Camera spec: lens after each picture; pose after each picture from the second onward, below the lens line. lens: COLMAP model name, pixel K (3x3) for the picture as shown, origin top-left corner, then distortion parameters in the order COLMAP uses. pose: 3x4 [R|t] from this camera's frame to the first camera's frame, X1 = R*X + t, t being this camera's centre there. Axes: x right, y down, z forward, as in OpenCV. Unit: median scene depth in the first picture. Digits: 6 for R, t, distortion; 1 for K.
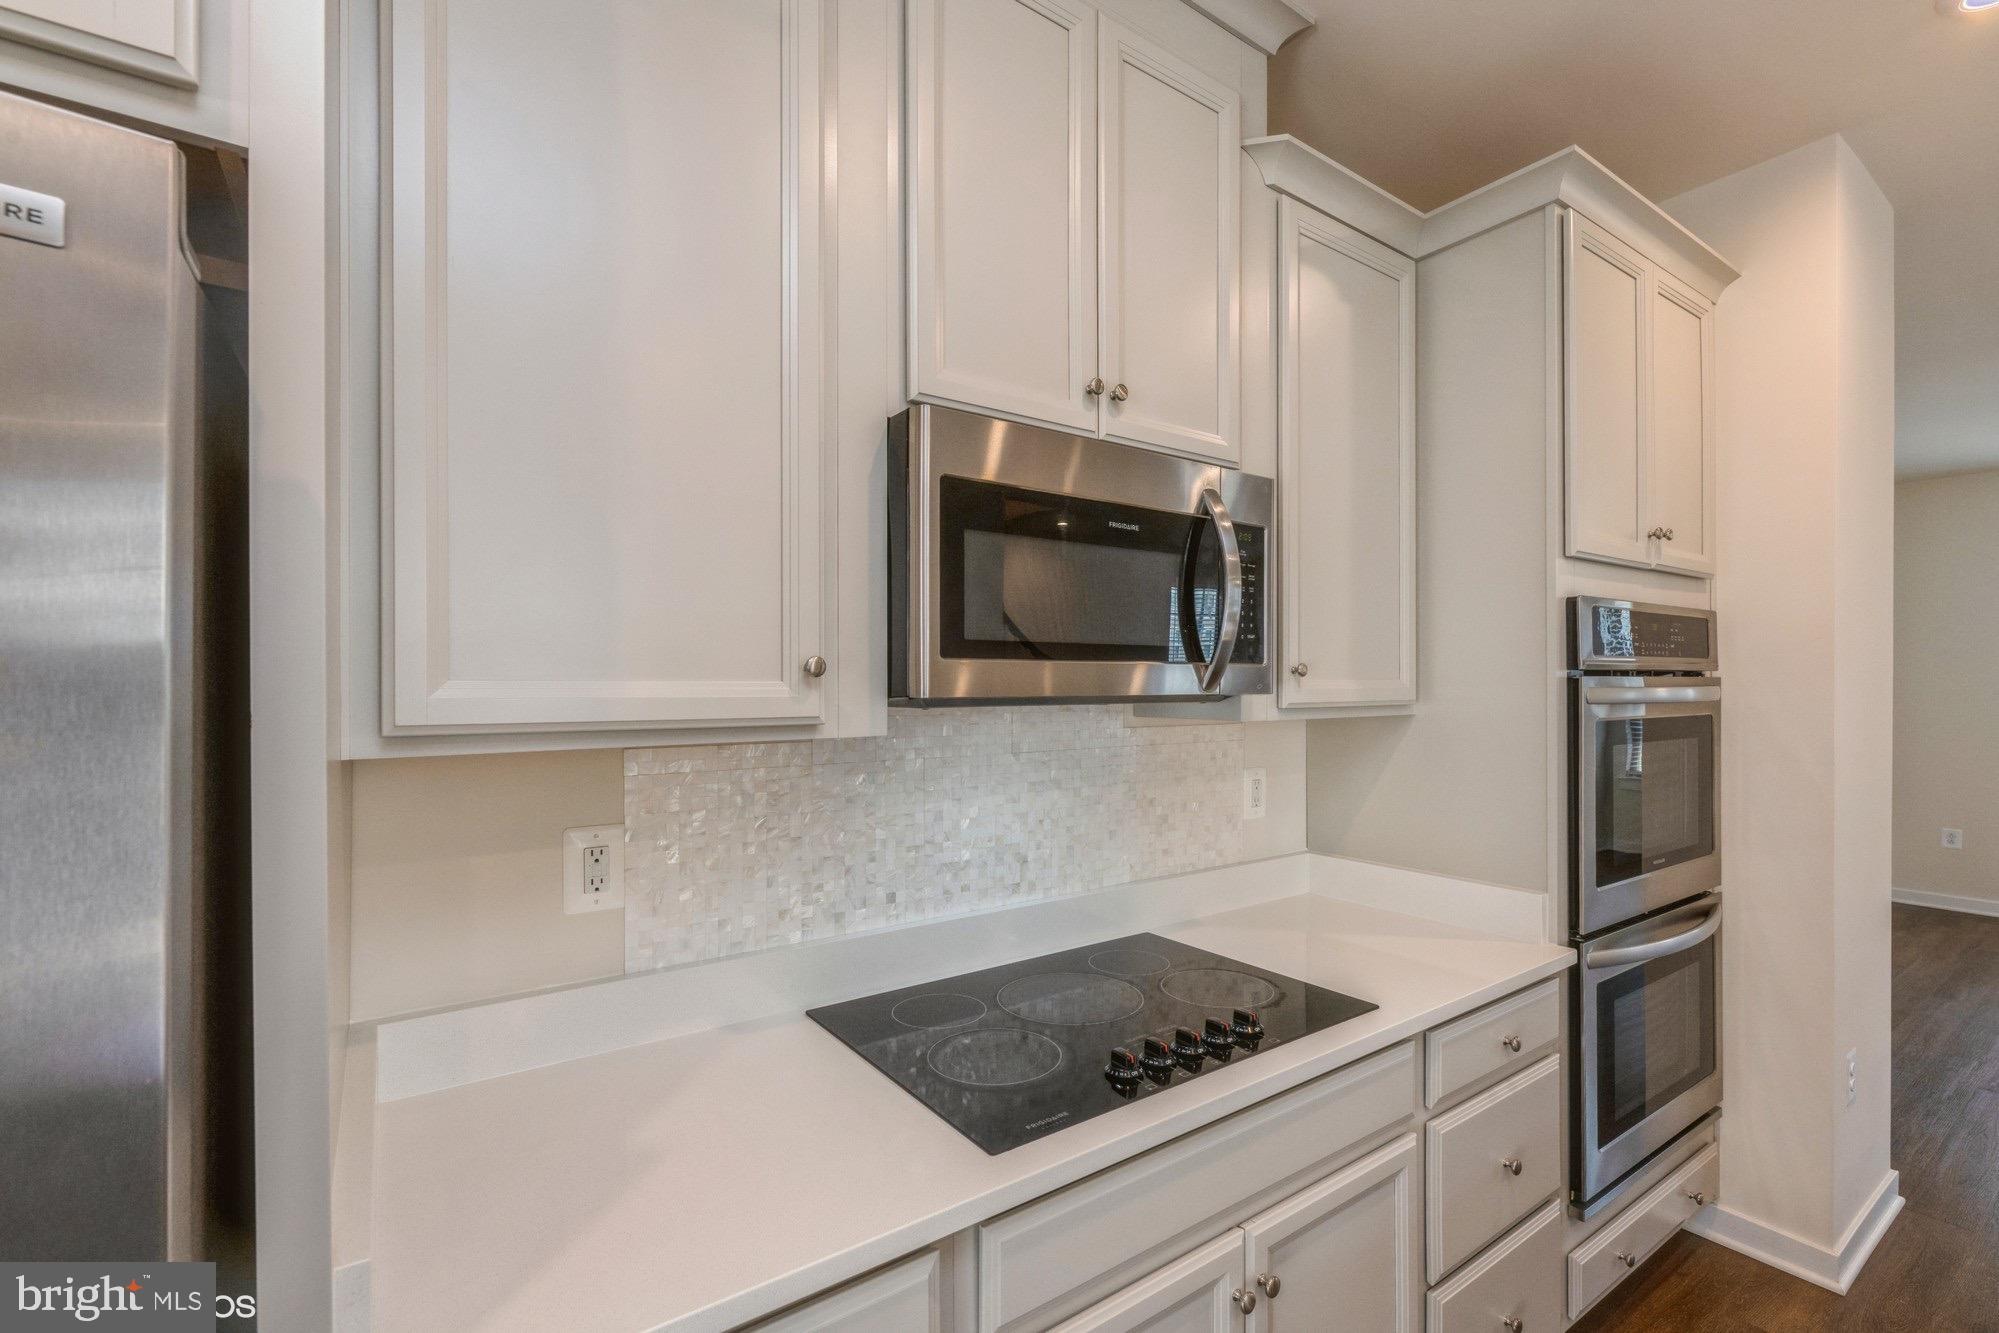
lens RADIAL K [[858.0, 0, 1003.7], [0, 858.0, 684.2], [0, 0, 1]] dist [-0.001029, 0.000203]
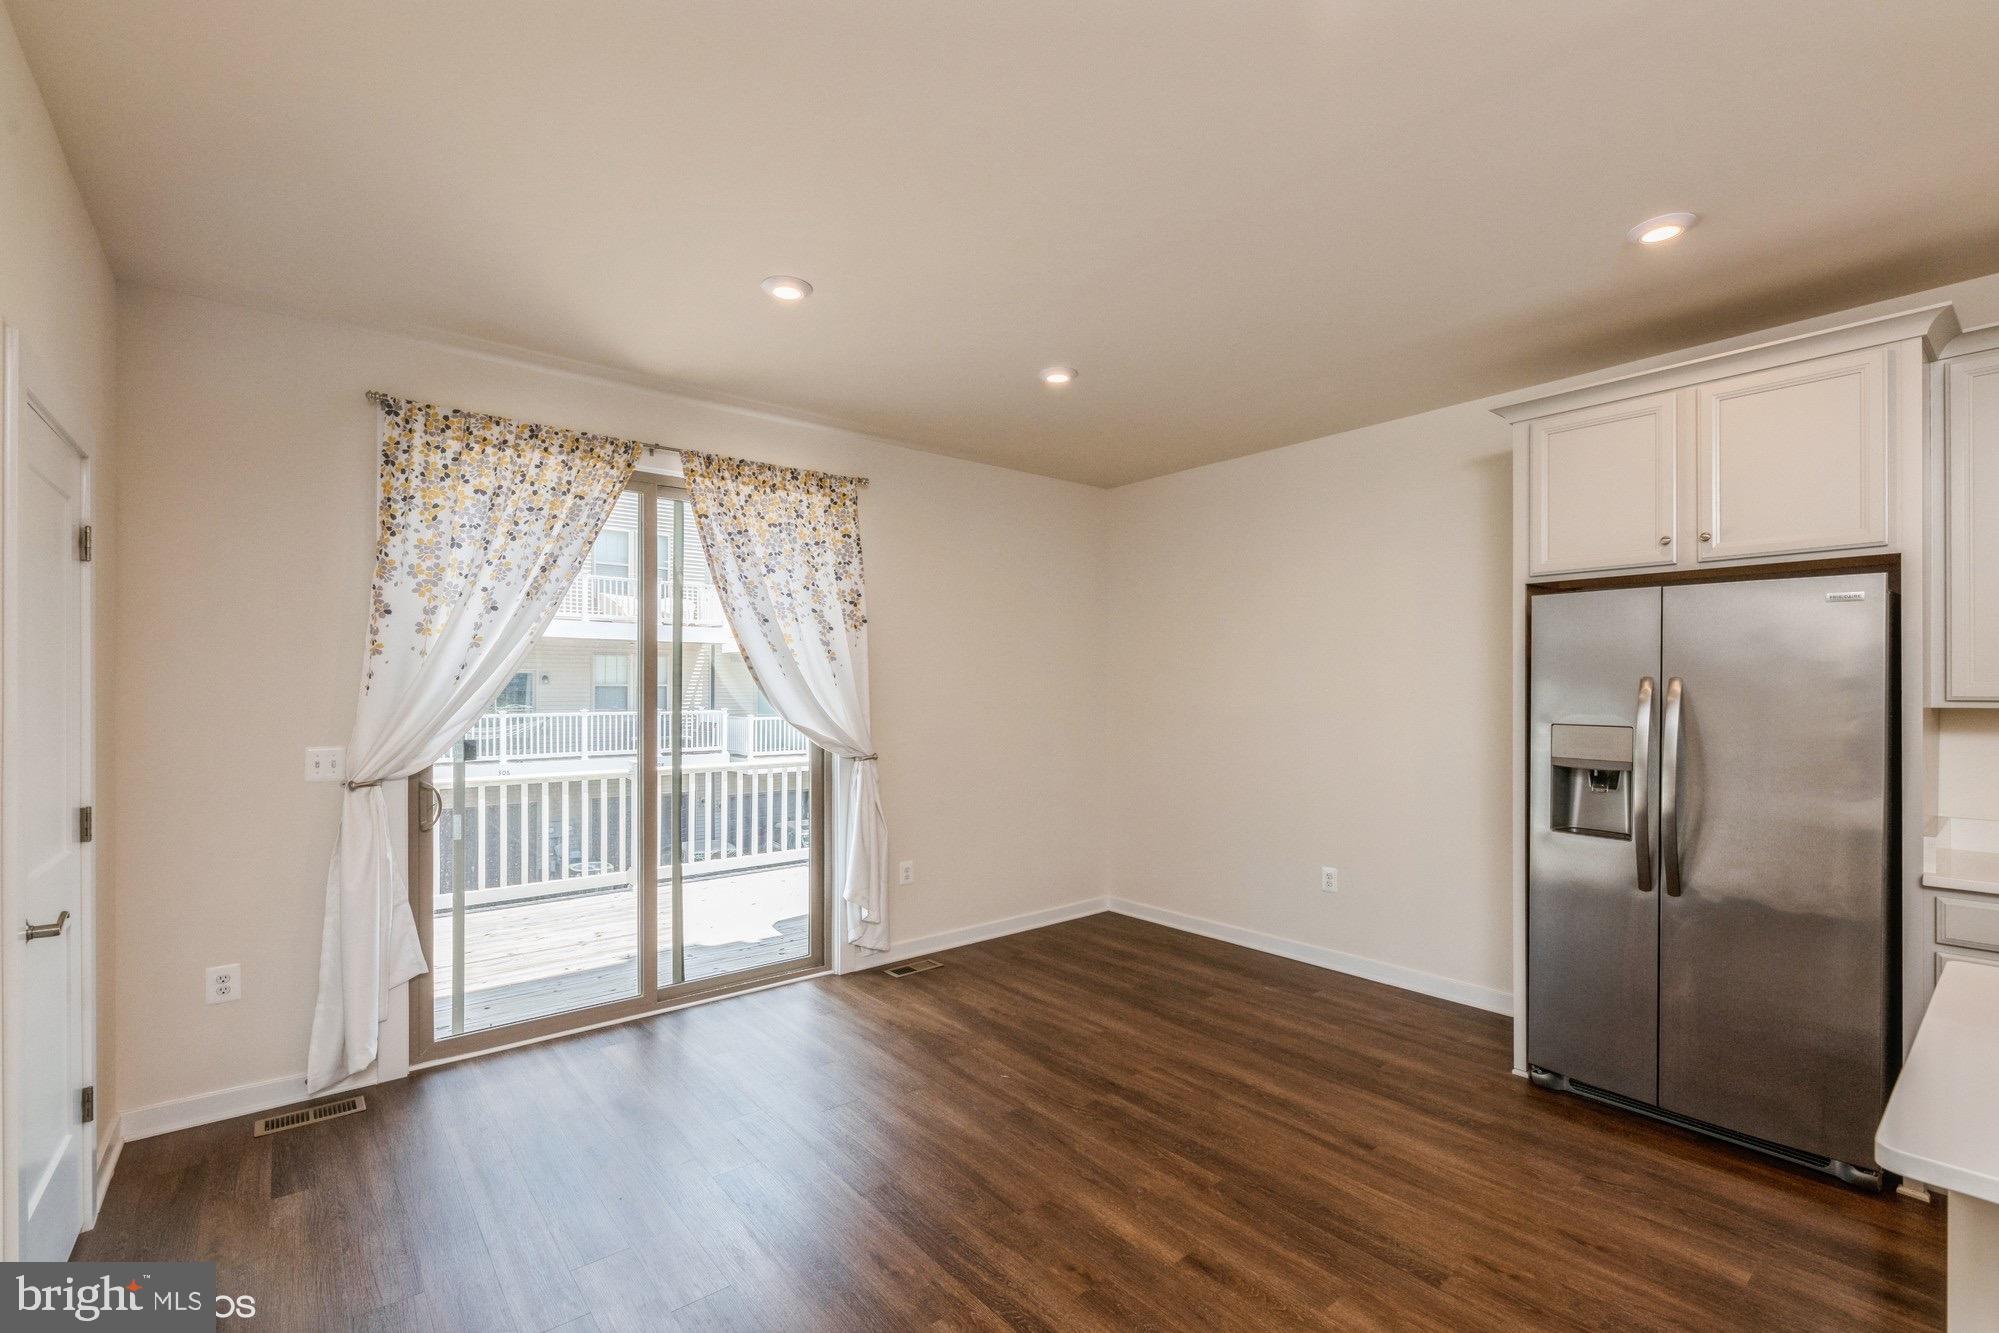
lens RADIAL K [[870.9, 0, 1005.8], [0, 870.9, 686.2], [0, 0, 1]] dist [-0.002569, -0.000536]
pose [[0.077443, 0.000454, -0.996997, 1.139920], [0.004232, 0.999991, 0.000784, -0.000504], [0.996988, -0.004280, 0.077440, -1.405557]]
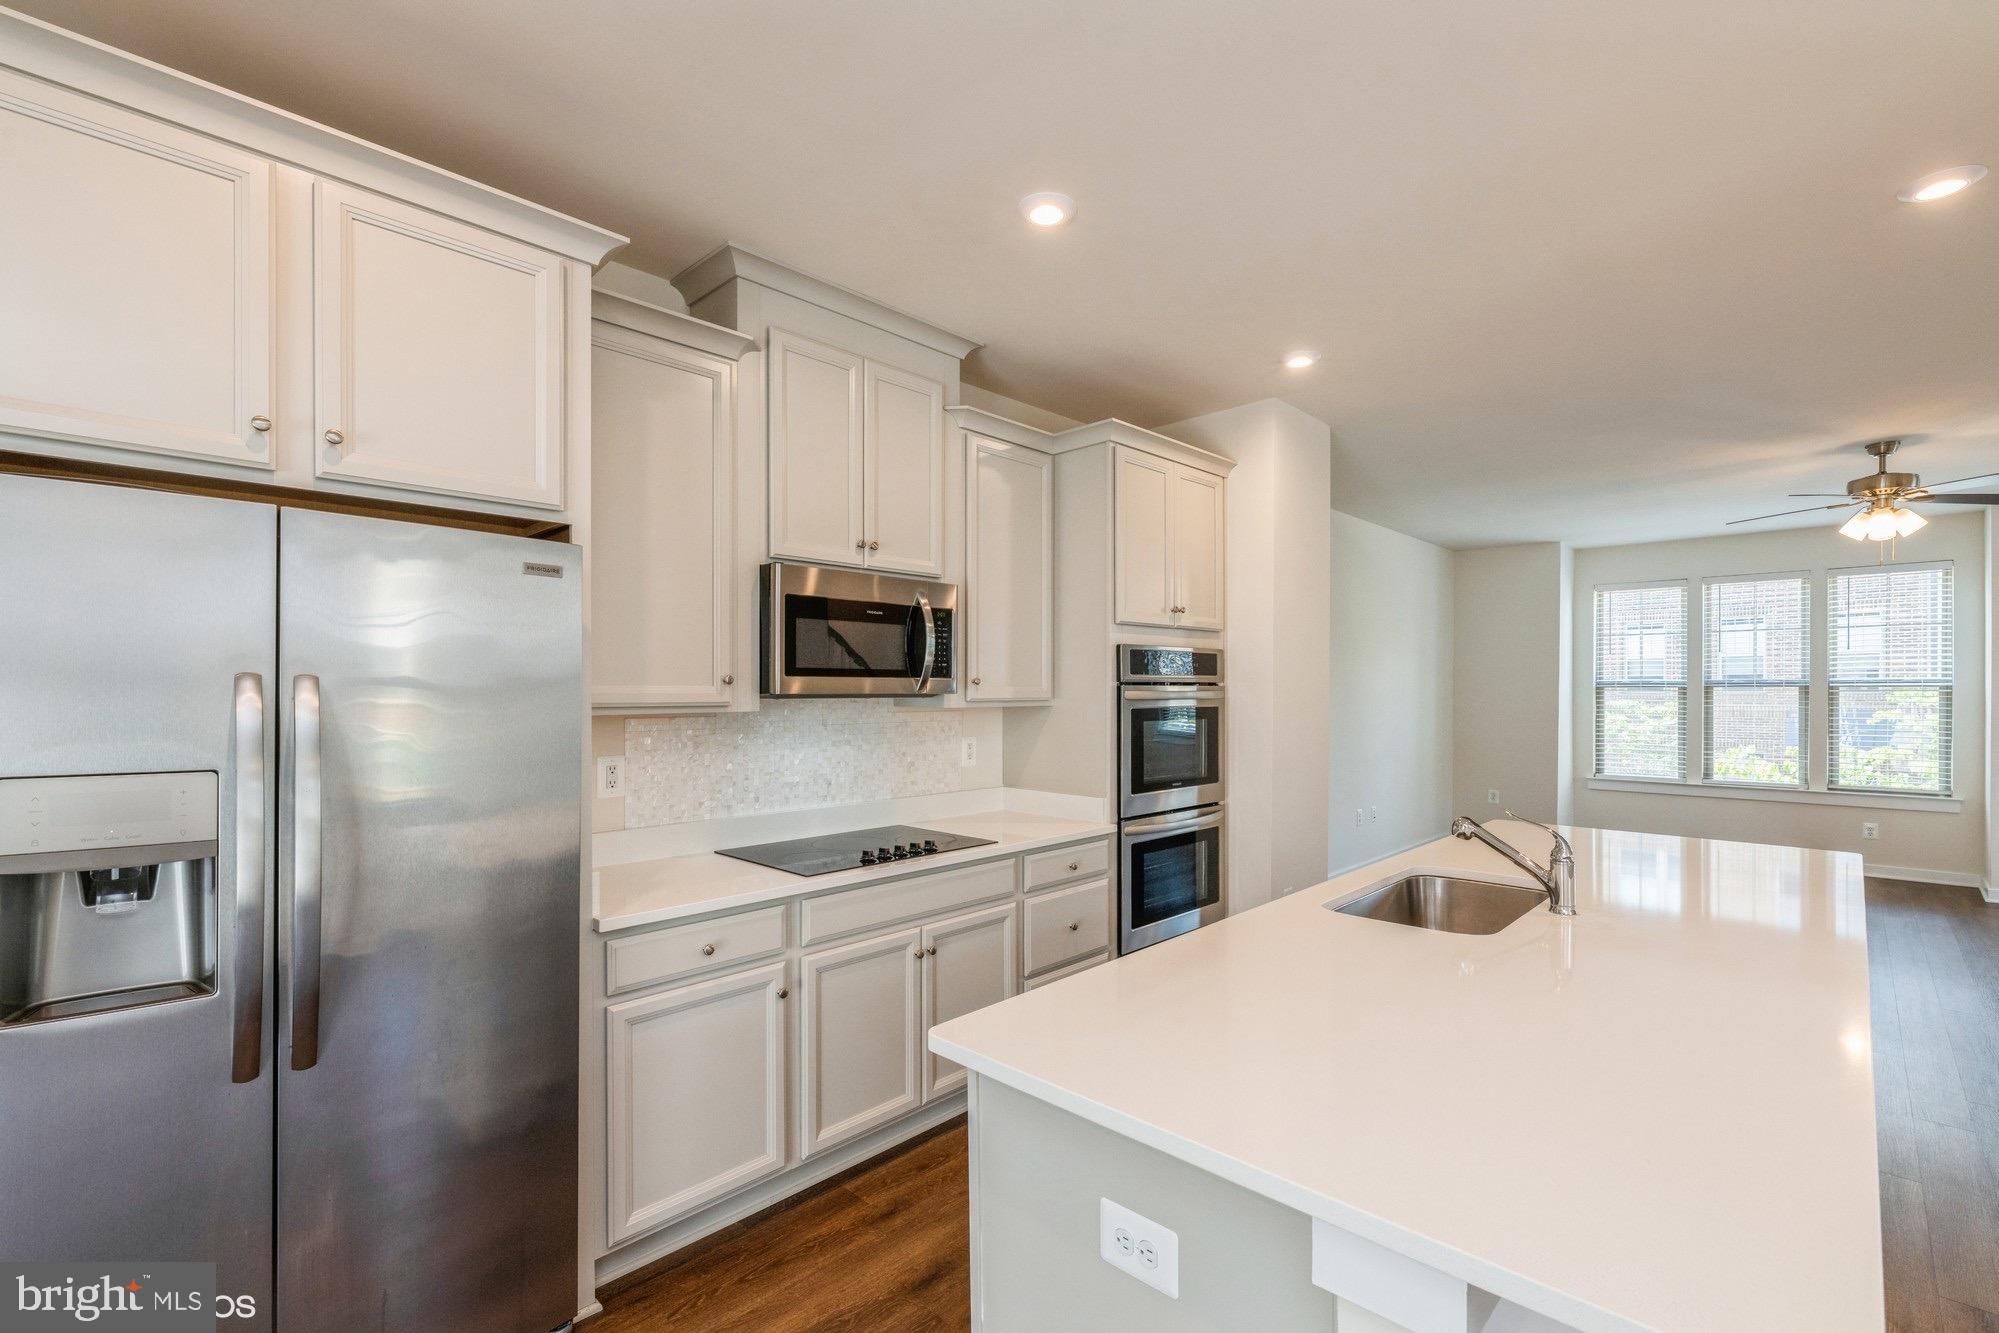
lens RADIAL K [[873.1, 0, 1011.1], [0, 873.1, 695.7], [0, 0, 1]] dist [-0.000599, 0.000019]
pose [[0.981418, 0.002625, 0.191862, 0.051821], [-0.004186, 0.999961, 0.007732, 0.000727], [-0.191835, -0.008392, 0.981391, -1.023135]]
